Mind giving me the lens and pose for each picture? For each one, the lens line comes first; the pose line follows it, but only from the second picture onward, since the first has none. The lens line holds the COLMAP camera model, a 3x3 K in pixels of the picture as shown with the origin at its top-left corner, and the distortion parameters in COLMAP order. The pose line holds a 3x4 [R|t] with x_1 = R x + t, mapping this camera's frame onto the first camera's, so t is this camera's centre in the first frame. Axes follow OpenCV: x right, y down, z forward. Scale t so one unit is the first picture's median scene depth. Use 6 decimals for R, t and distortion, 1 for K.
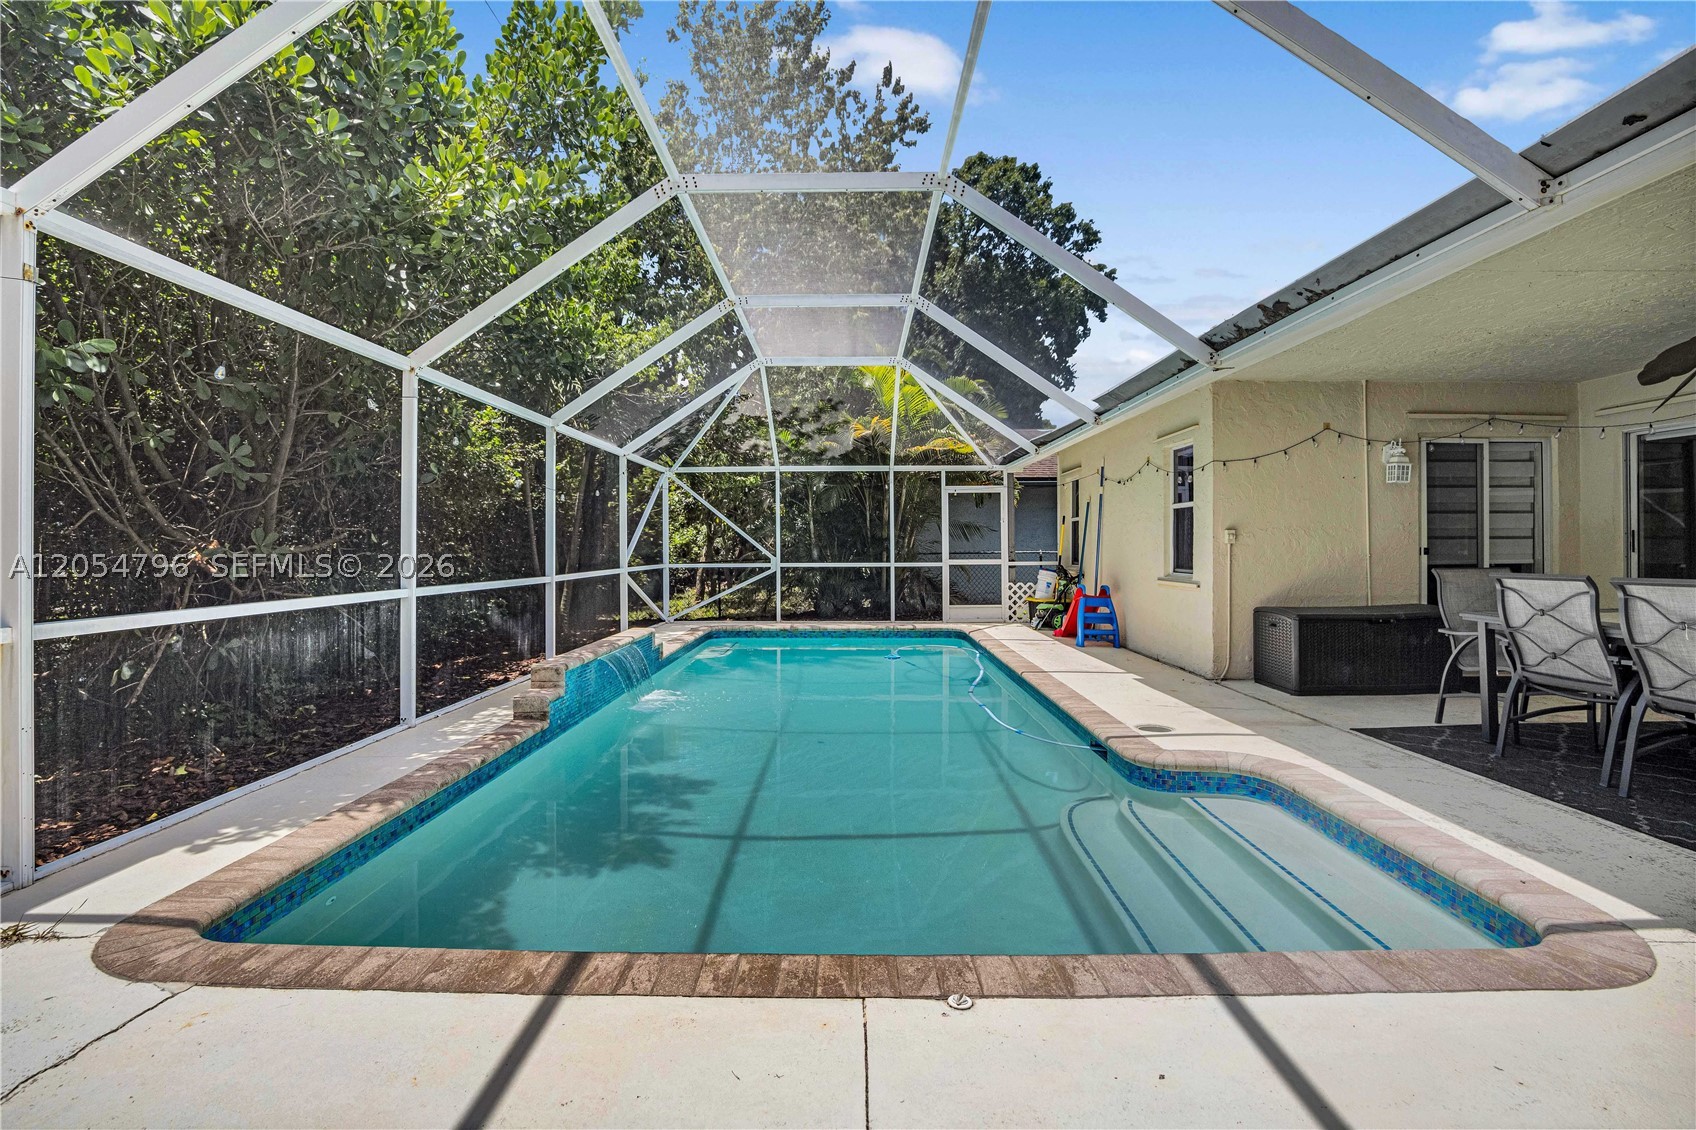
lens RADIAL K [[795.2, 0, 848.4], [0, 795.2, 539.4], [0, 0, 1]] dist [-0.026547, 0.002206]
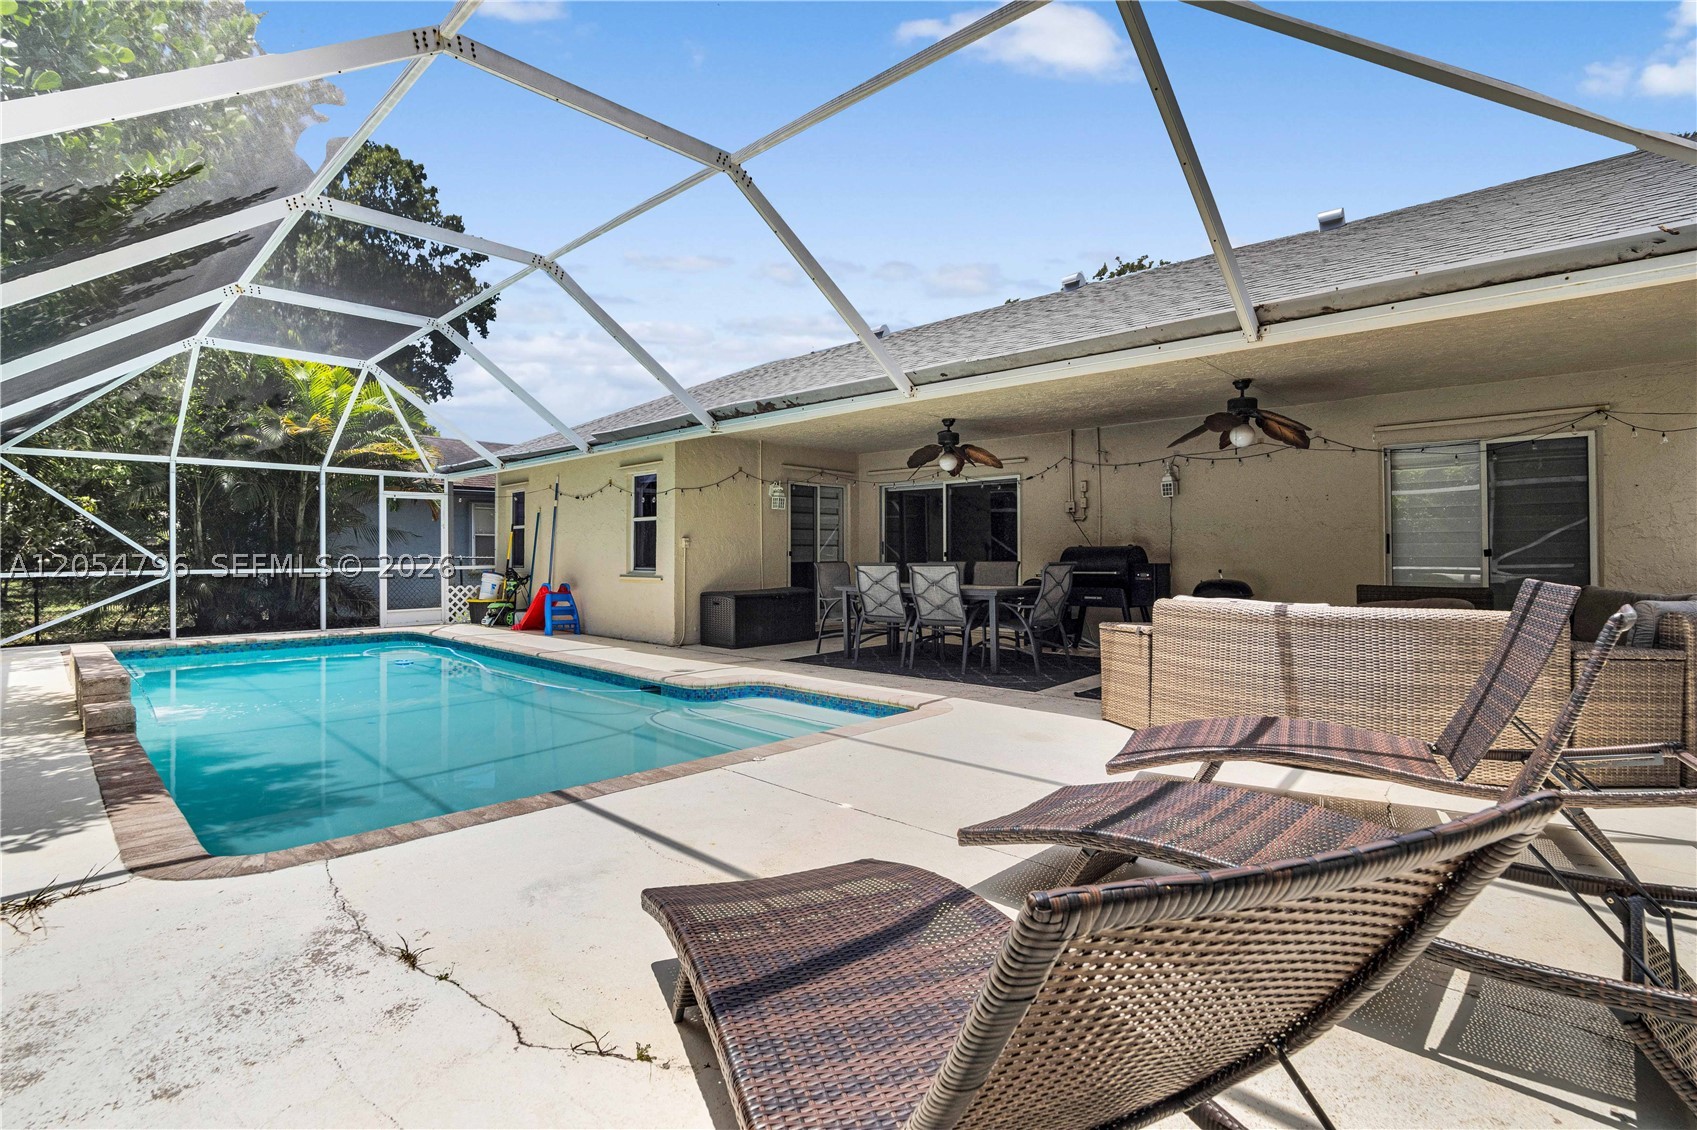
lens RADIAL K [[795.7, 0, 841.9], [0, 795.7, 551.5], [0, 0, 1]] dist [-0.026547, 0.002206]
pose [[0.688412, 0.002182, 0.725317, -0.327401], [-0.004911, 0.999987, 0.001653, 0.007608], [-0.725303, -0.004700, 0.688413, -0.160655]]
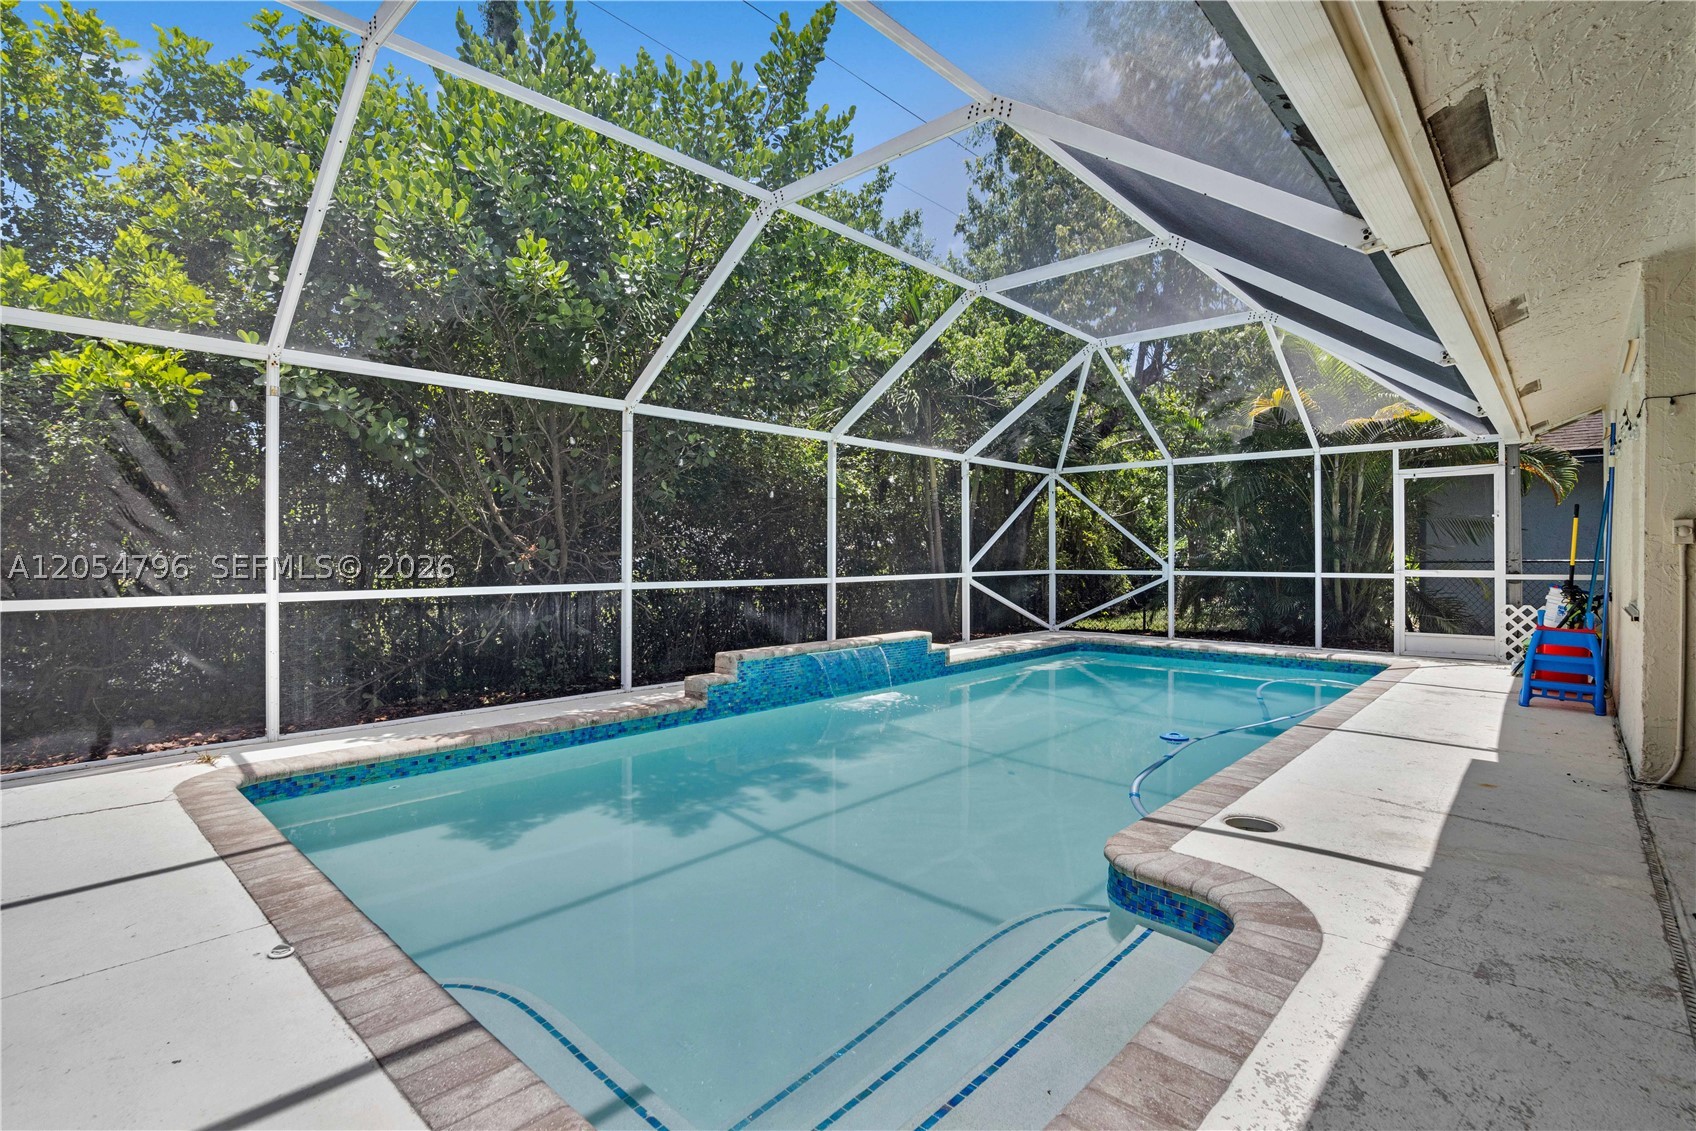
lens RADIAL K [[795.2, 0, 848.5], [0, 795.2, 575.0], [0, 0, 1]] dist [-0.026547, 0.002206]
pose [[0.735634, 0.015258, -0.677207, 0.394647], [0.008433, 0.999463, 0.031679, 0.004550], [0.677327, -0.029015, 0.735110, 0.197005]]
